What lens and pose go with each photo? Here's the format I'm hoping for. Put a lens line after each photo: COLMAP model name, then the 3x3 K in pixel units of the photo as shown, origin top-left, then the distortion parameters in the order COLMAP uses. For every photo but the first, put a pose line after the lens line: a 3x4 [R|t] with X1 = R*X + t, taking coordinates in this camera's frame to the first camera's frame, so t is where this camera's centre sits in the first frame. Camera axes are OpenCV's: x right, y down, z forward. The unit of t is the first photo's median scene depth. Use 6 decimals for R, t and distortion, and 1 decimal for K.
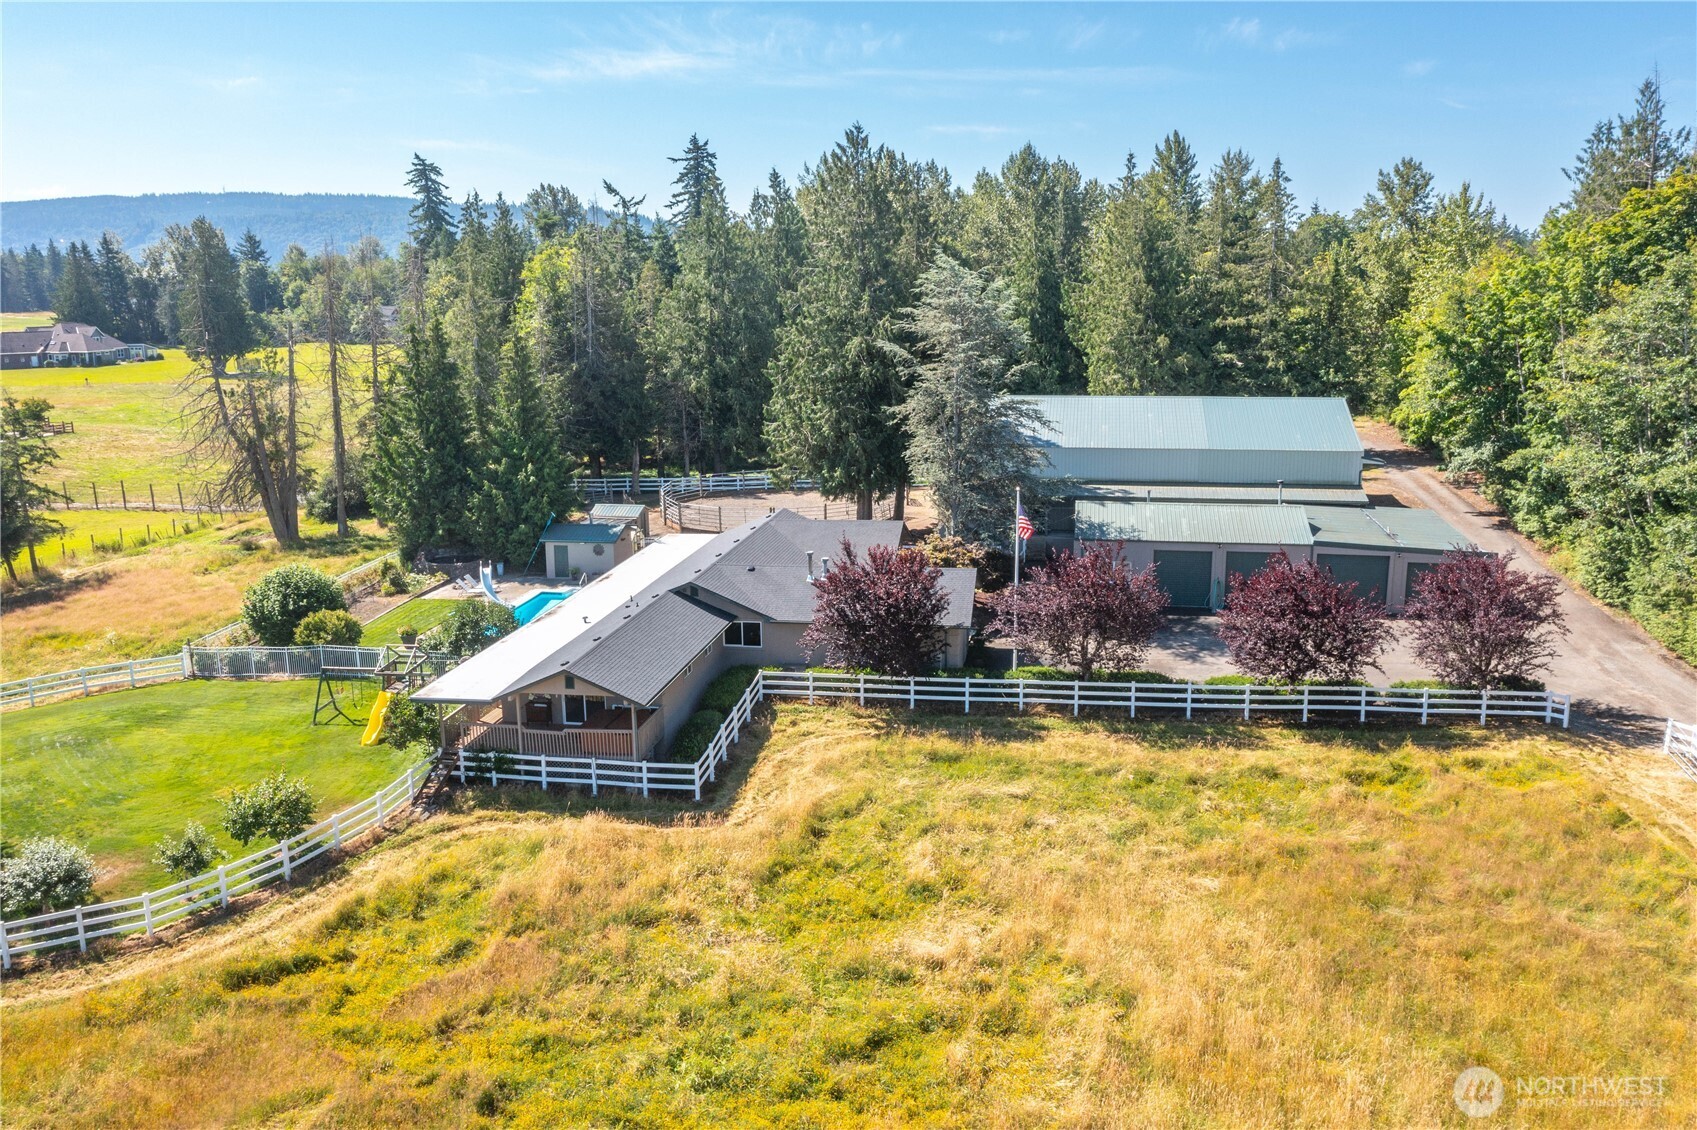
lens RADIAL K [[1330.2, 0, 848.5], [0, 1330.2, 565.0], [0, 0, 1]] dist [-0.018072, 0.003460]
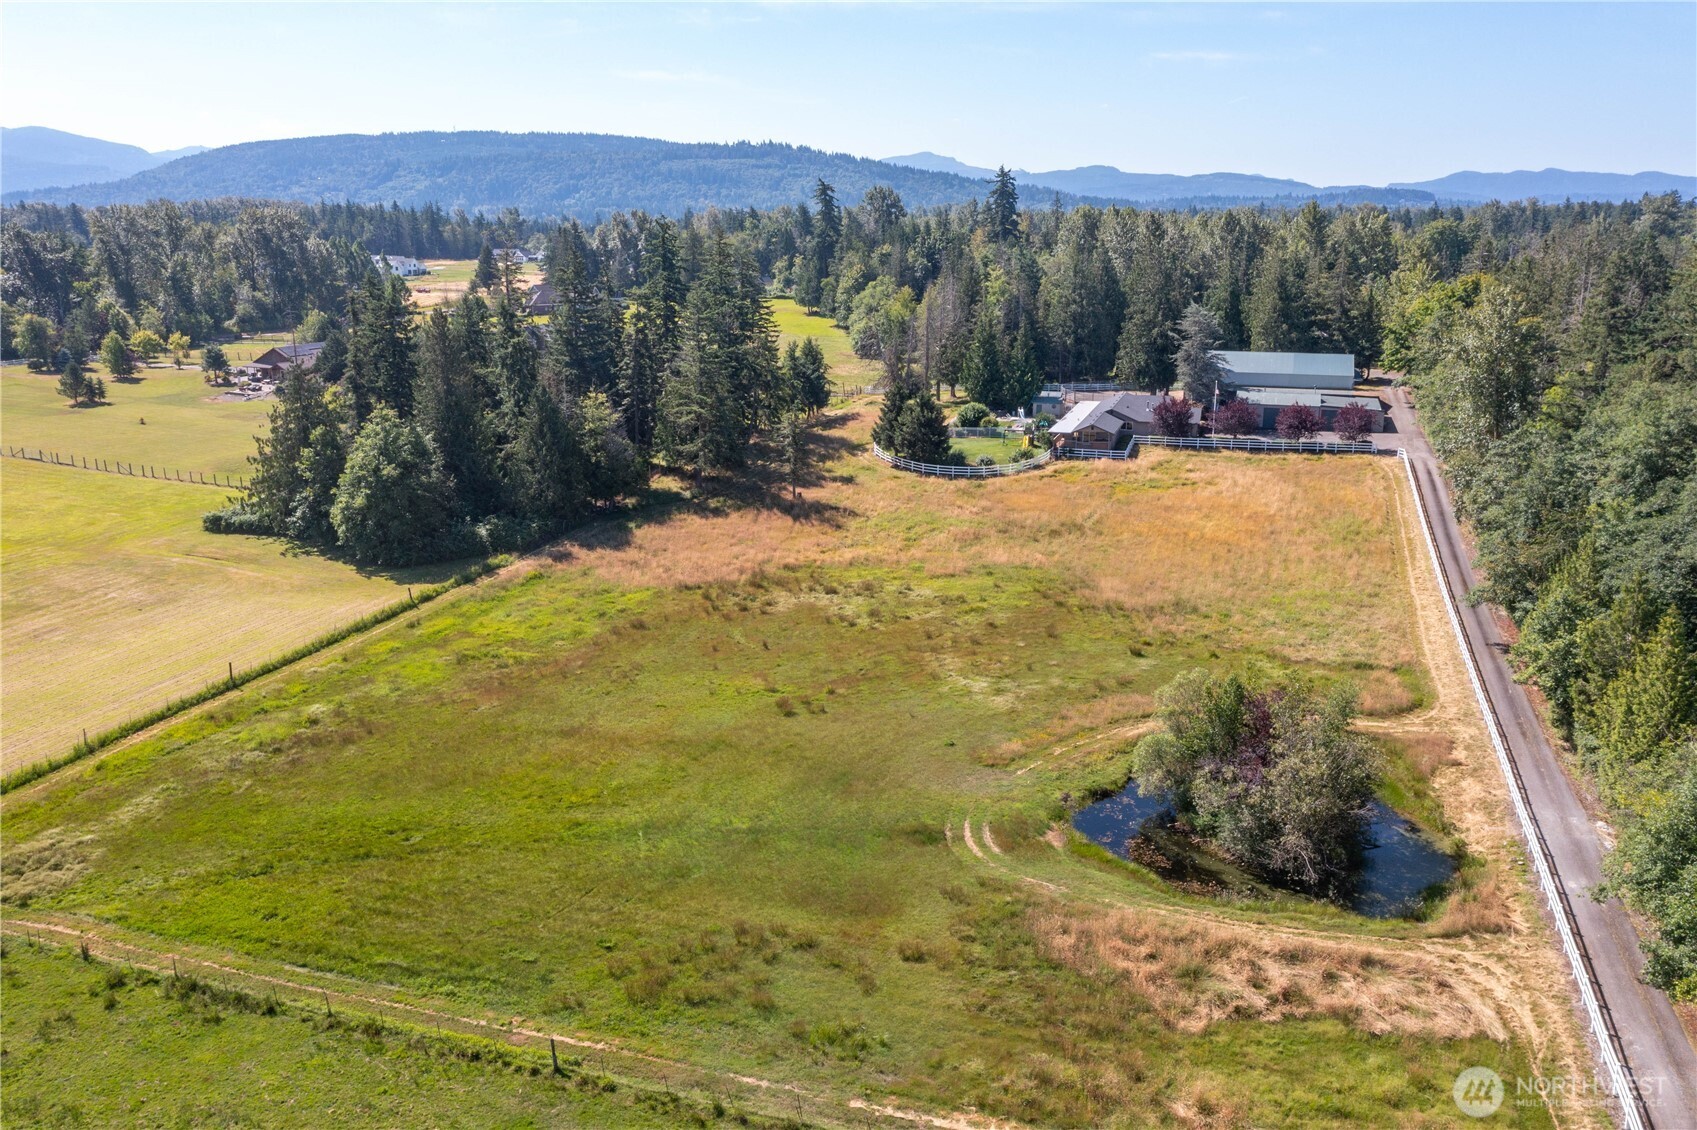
lens RADIAL K [[1340.9, 0, 848.5], [0, 1340.9, 565.0], [0, 0, 1]] dist [-0.013569, -0.000661]
pose [[0.990474, 0.040169, -0.131710, -0.245770], [-0.034163, 0.998285, 0.047549, 0.206805], [0.133394, -0.042596, 0.990147, -1.861374]]
